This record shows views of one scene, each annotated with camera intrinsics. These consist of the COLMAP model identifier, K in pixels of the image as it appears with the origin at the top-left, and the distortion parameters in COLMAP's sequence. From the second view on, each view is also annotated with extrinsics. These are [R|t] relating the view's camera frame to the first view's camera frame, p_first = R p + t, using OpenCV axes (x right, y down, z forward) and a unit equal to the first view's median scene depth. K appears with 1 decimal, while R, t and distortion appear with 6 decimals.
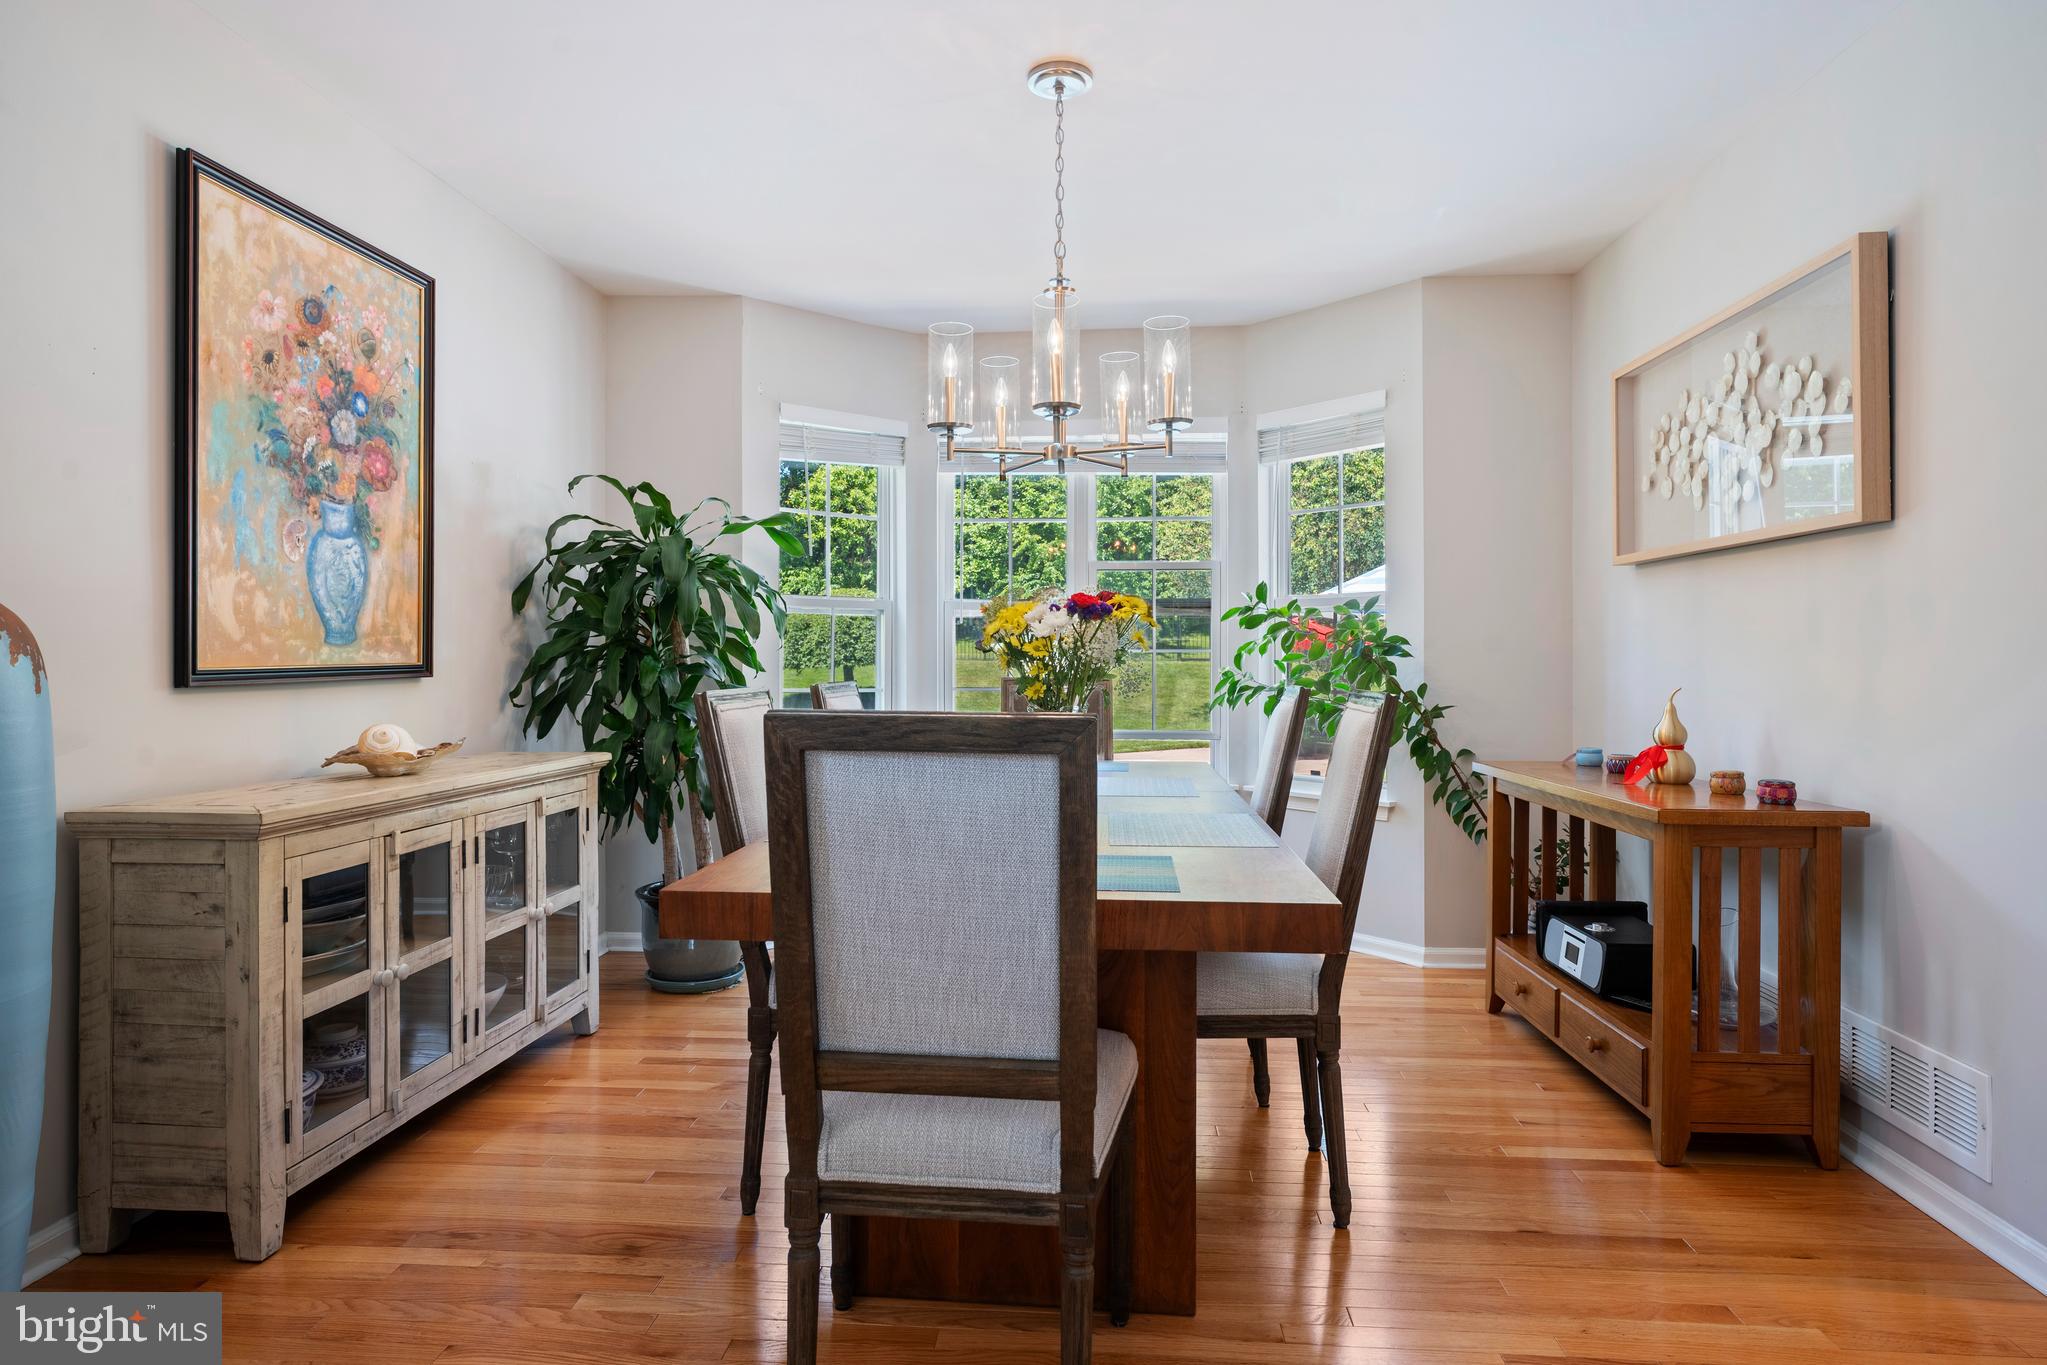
lens RADIAL K [[1203.9, 0, 1029.7], [0, 1203.9, 654.3], [0, 0, 1]] dist [-0.000068, 0.000068]
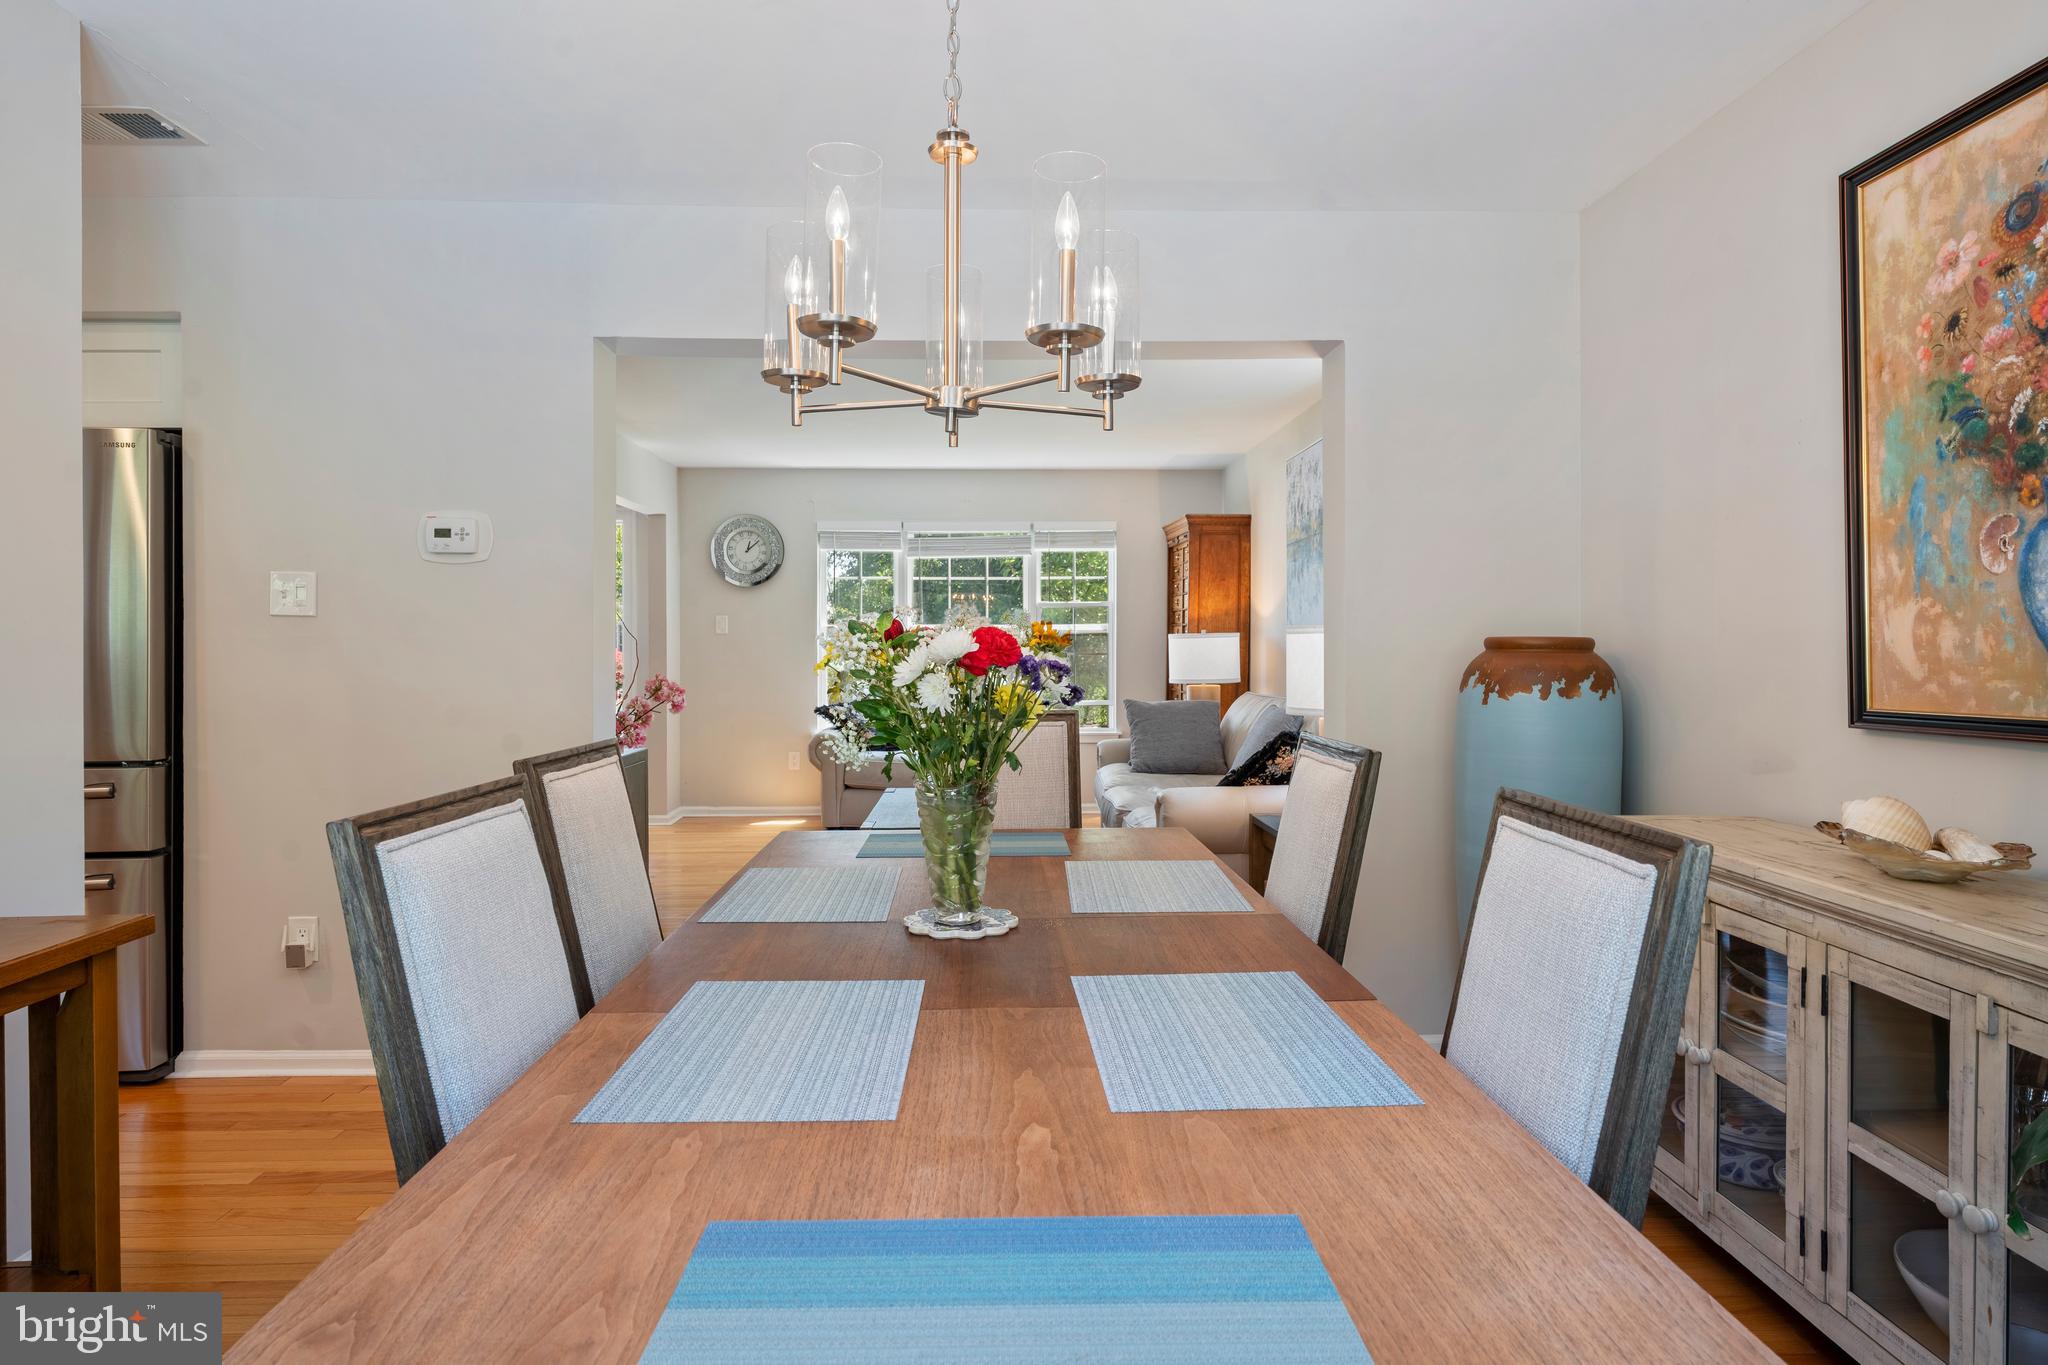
lens RADIAL K [[1204.5, 0, 1030.2], [0, 1204.5, 654.3], [0, 0, 1]] dist [-0.000068, 0.000068]
pose [[-0.993874, 0.001381, -0.110513, 0.058003], [0.001202, 0.999998, 0.001683, -0.030718], [0.110515, 0.001540, -0.993873, 1.708352]]
